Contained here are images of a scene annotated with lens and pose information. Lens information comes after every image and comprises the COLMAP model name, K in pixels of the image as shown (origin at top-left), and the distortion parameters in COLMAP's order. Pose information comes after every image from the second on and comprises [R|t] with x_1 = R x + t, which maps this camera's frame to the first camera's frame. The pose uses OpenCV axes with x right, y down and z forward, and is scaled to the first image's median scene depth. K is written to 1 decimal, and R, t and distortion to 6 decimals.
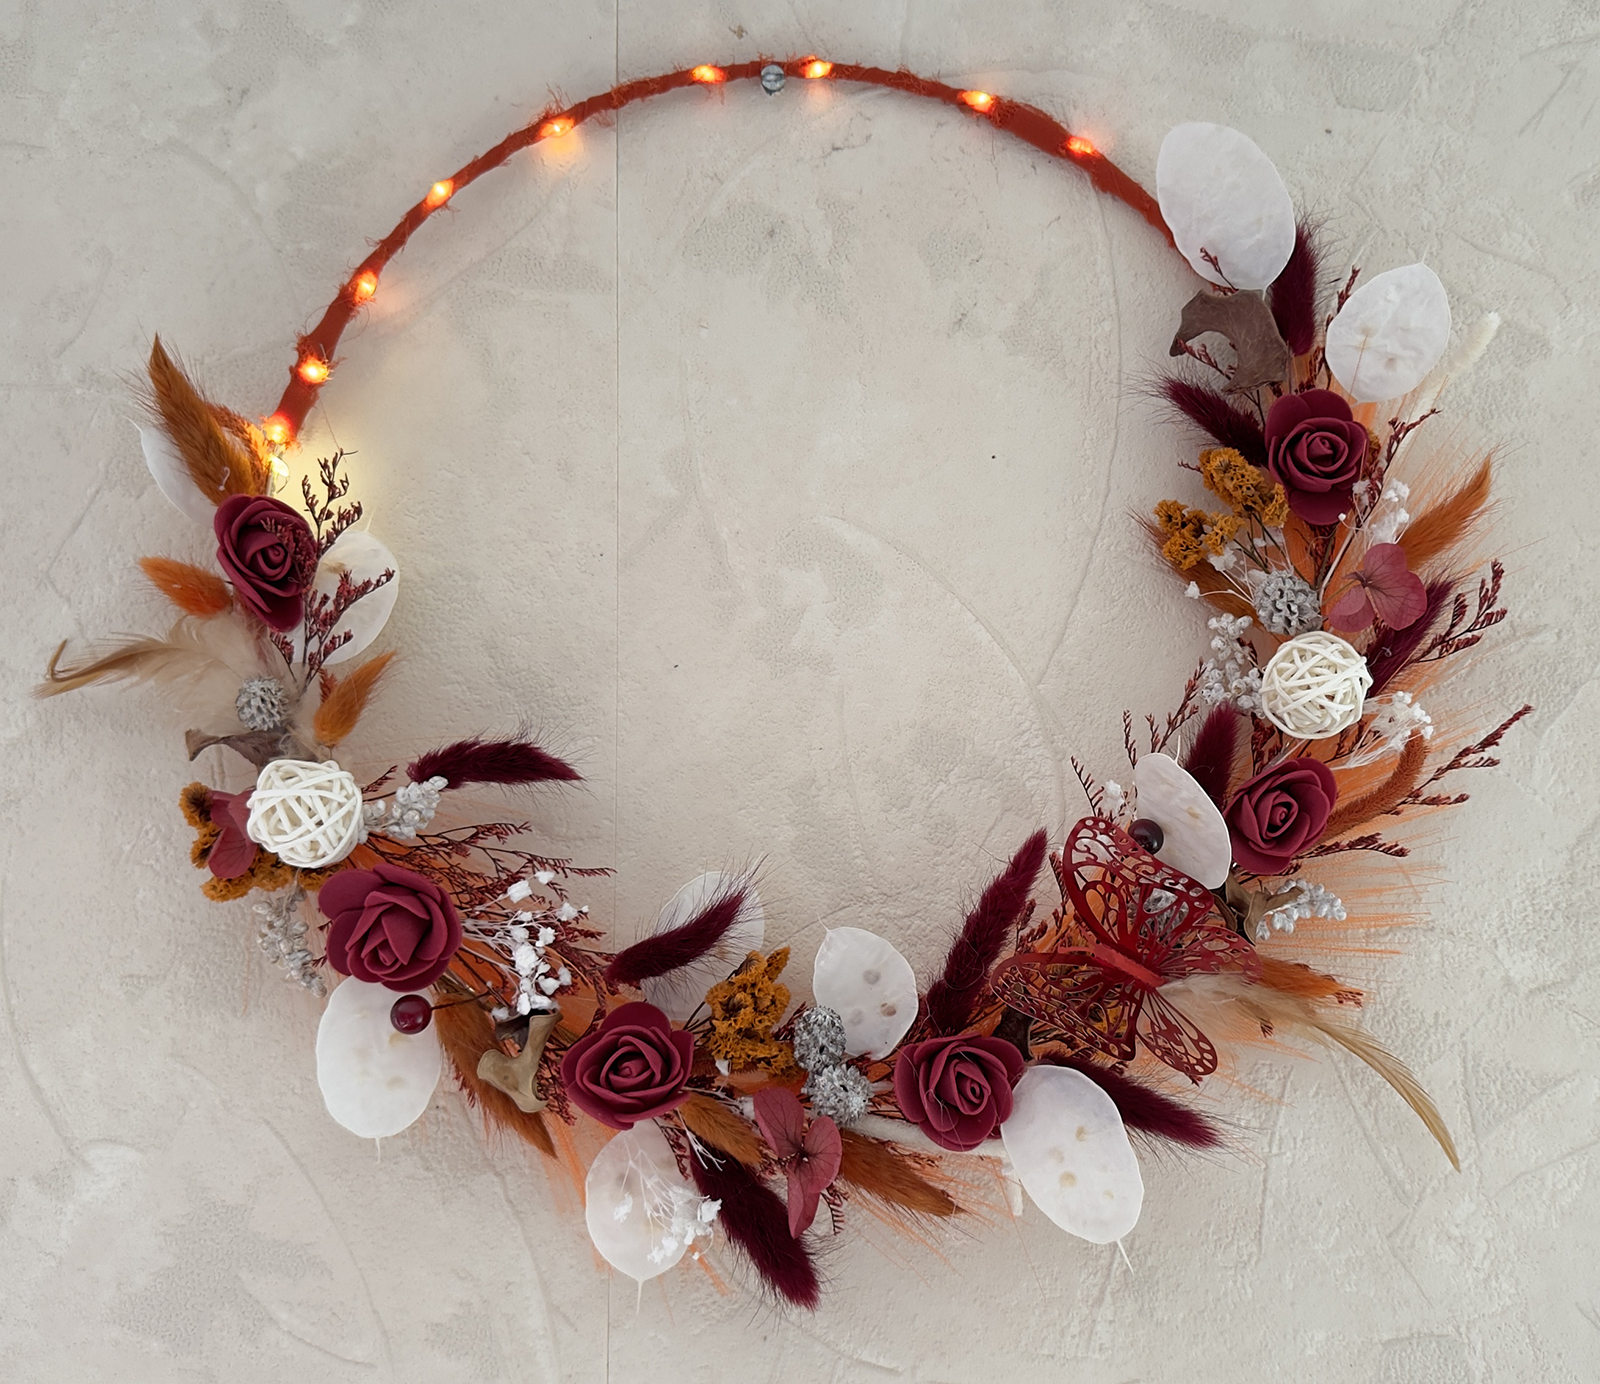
lens RADIAL K [[1232.7, 0, 800.0], [0, 1232.7, 692.0], [0, 0, 1]] dist [0.036256, -0.008743]
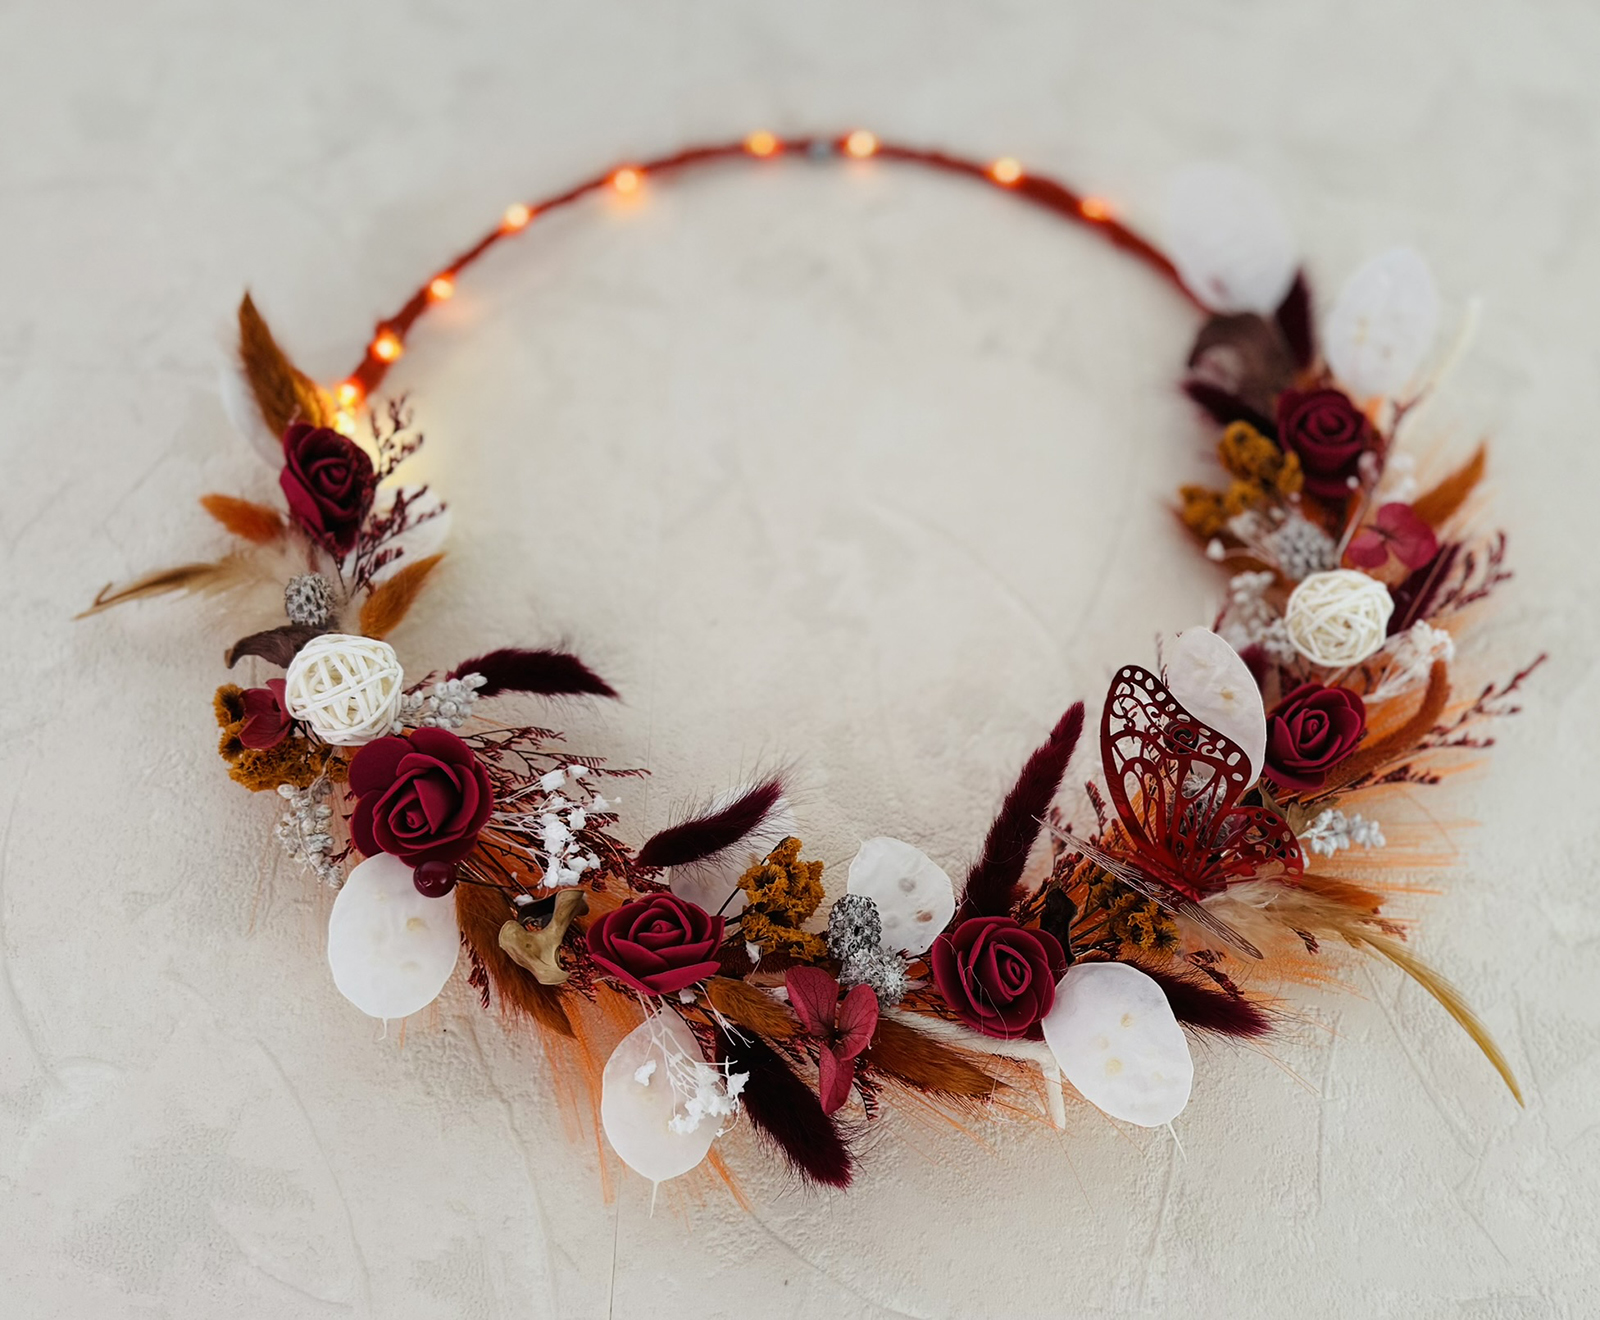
lens RADIAL K [[1244.4, 0, 838.5], [0, 1244.4, 659.9], [0, 0, 1]] dist [0.034091, 0.005186]
pose [[0.999473, 0.027087, 0.017889, -0.018006], [-0.022406, 0.974427, -0.223583, 0.272097], [-0.023488, 0.223064, 0.974521, 0.001883]]
